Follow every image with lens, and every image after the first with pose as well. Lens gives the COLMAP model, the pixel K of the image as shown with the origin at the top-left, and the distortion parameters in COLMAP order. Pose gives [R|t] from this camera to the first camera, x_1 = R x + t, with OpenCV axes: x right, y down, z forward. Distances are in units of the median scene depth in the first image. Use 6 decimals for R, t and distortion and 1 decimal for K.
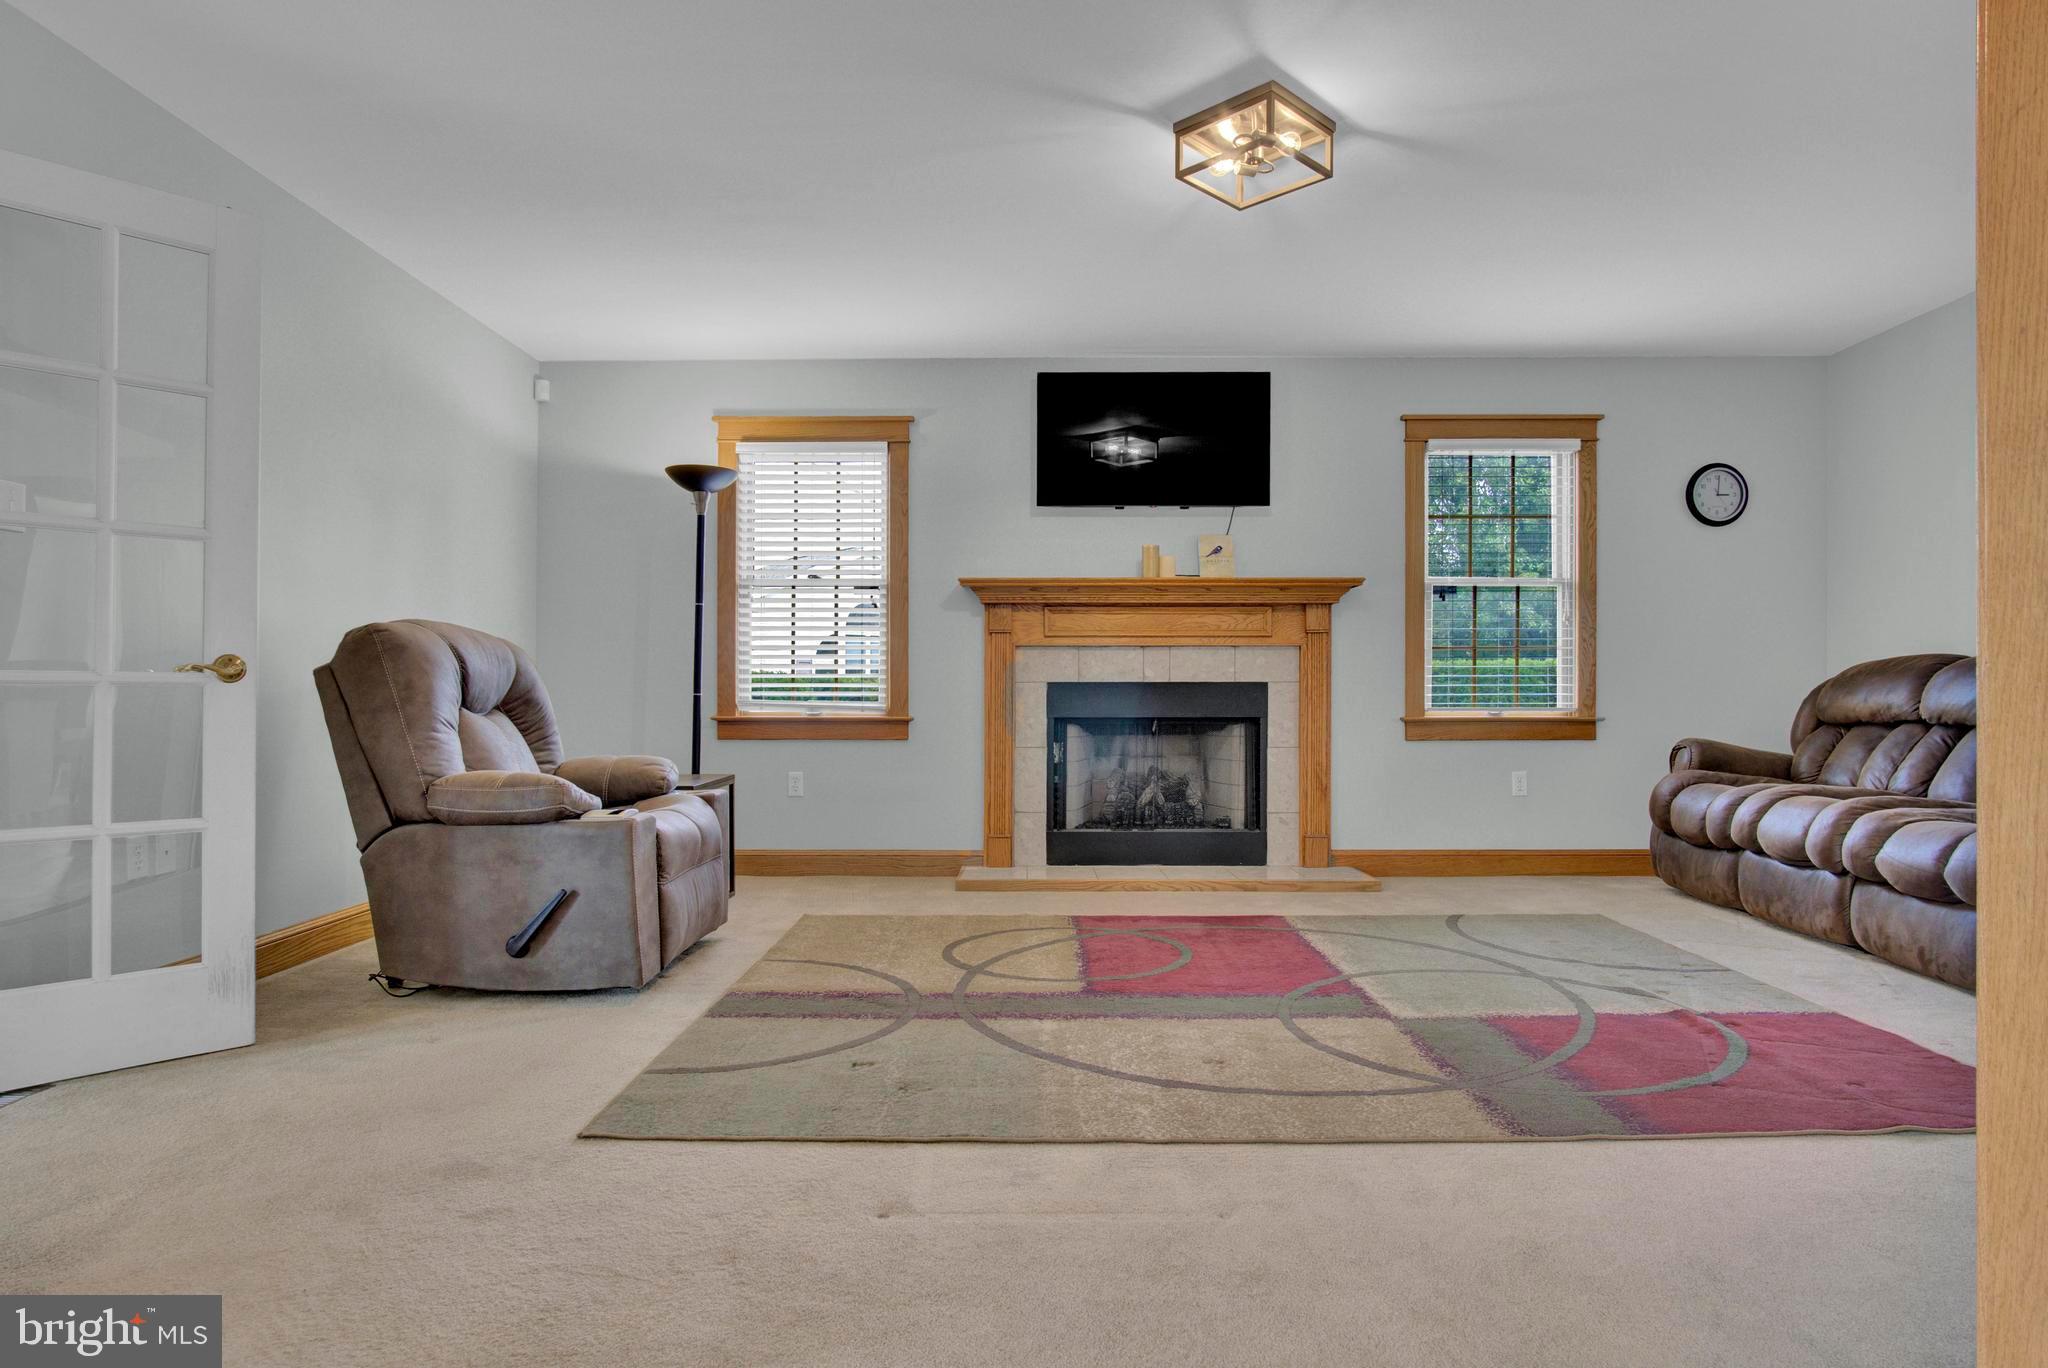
lens RADIAL K [[1132.2, 0, 1023.5], [0, 1132.2, 699.1], [0, 0, 1]] dist [-0.026980, 0.000638]
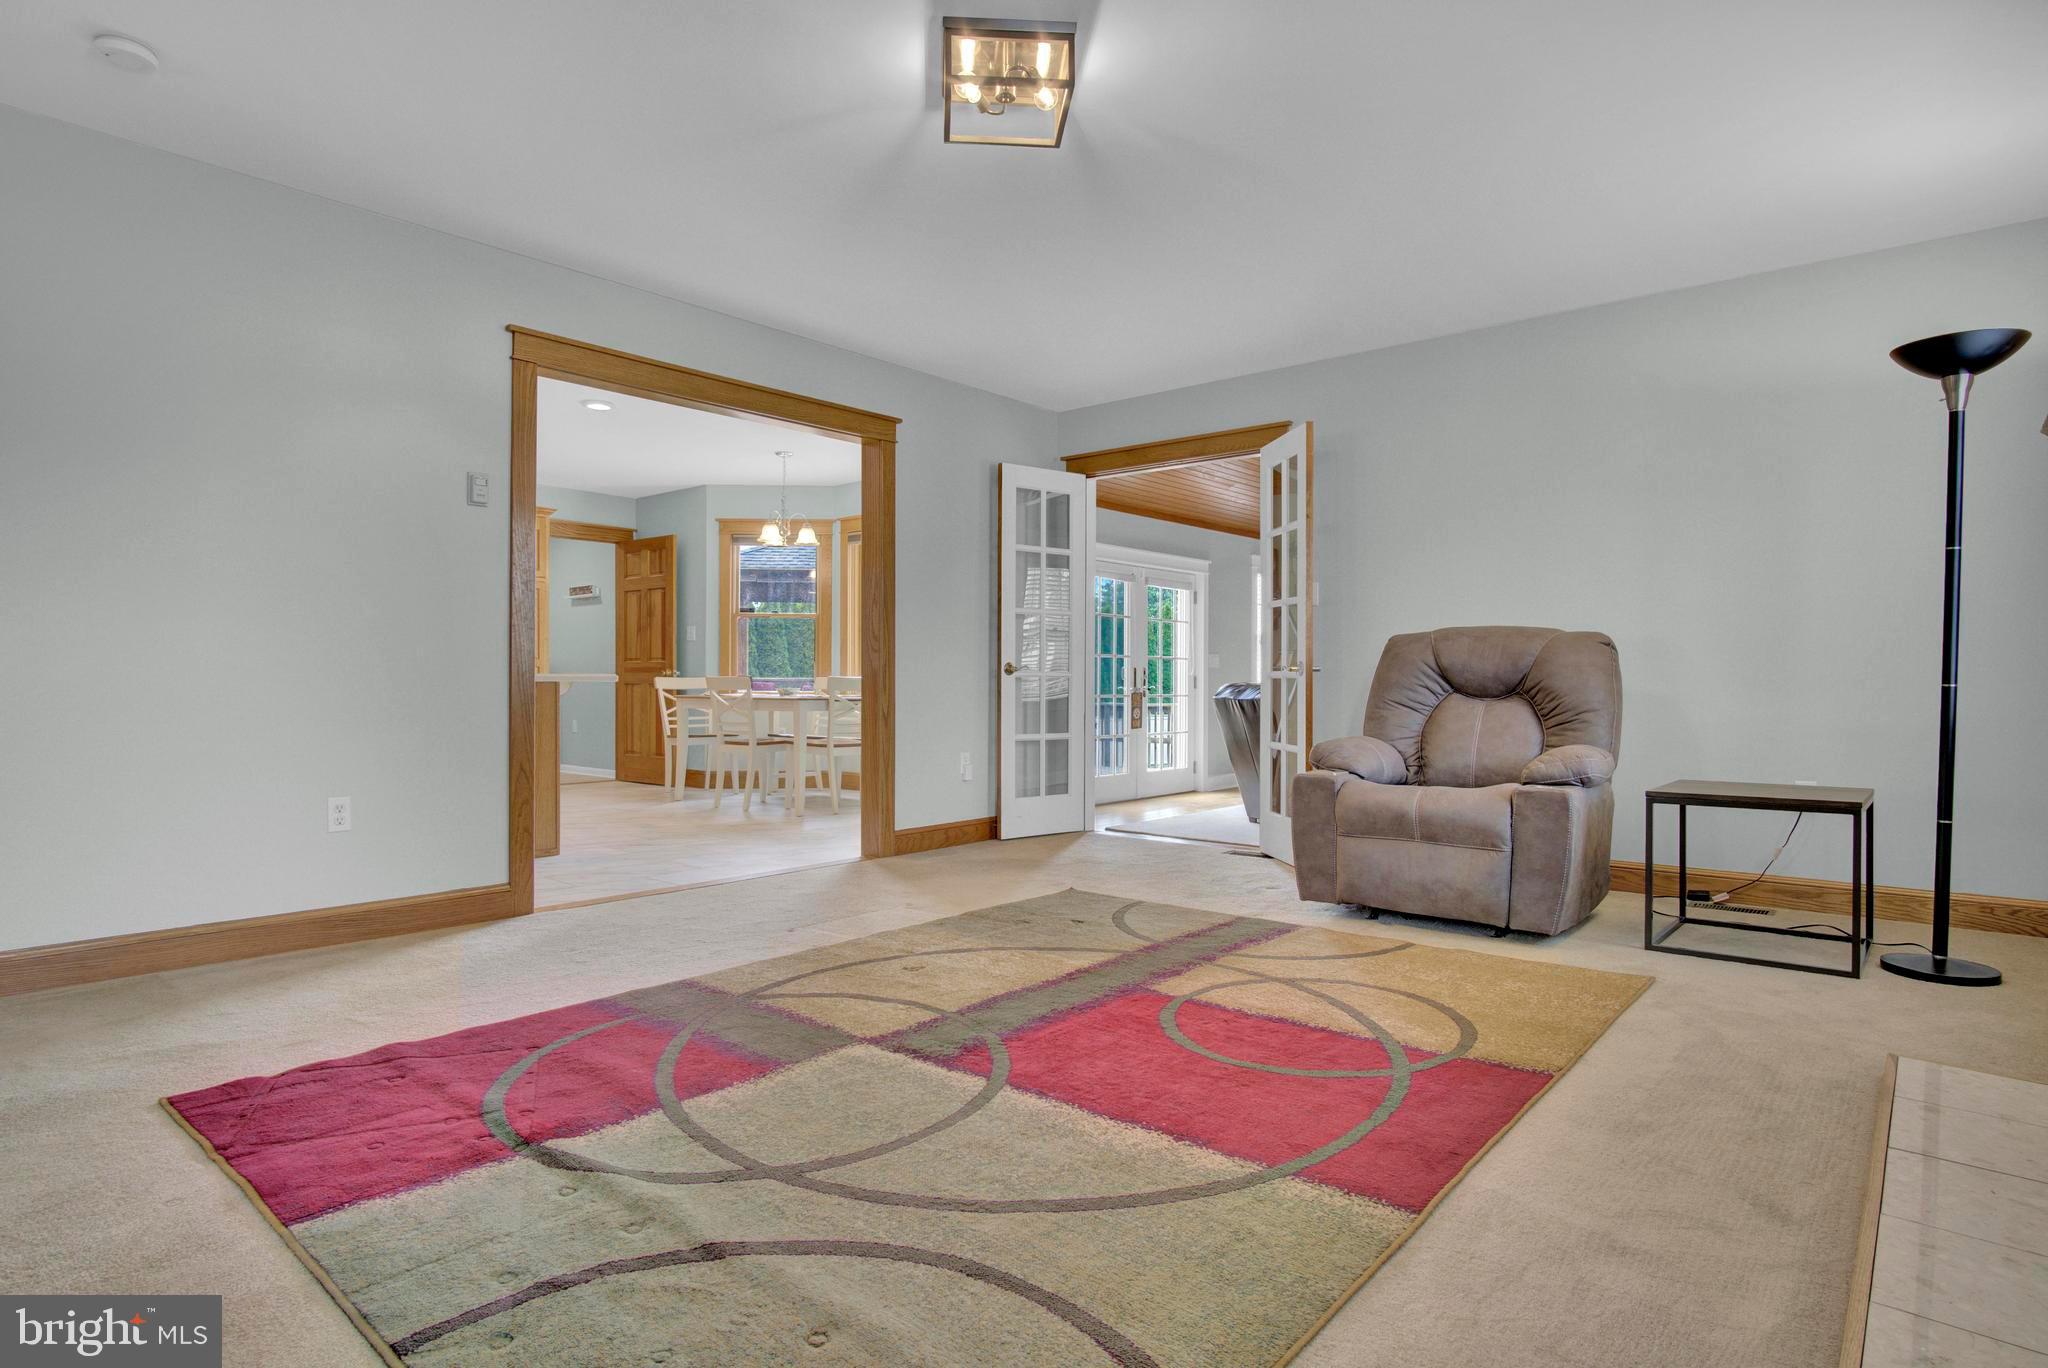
lens RADIAL K [[1095.4, 0, 1023.8], [0, 1095.4, 686.0], [0, 0, 1]] dist [-0.022078, 0.002351]
pose [[-0.648253, 0.000533, -0.761425, 0.910271], [-0.006483, 0.999960, 0.006220, -0.008144], [0.761397, 0.008968, -0.648224, 1.661733]]
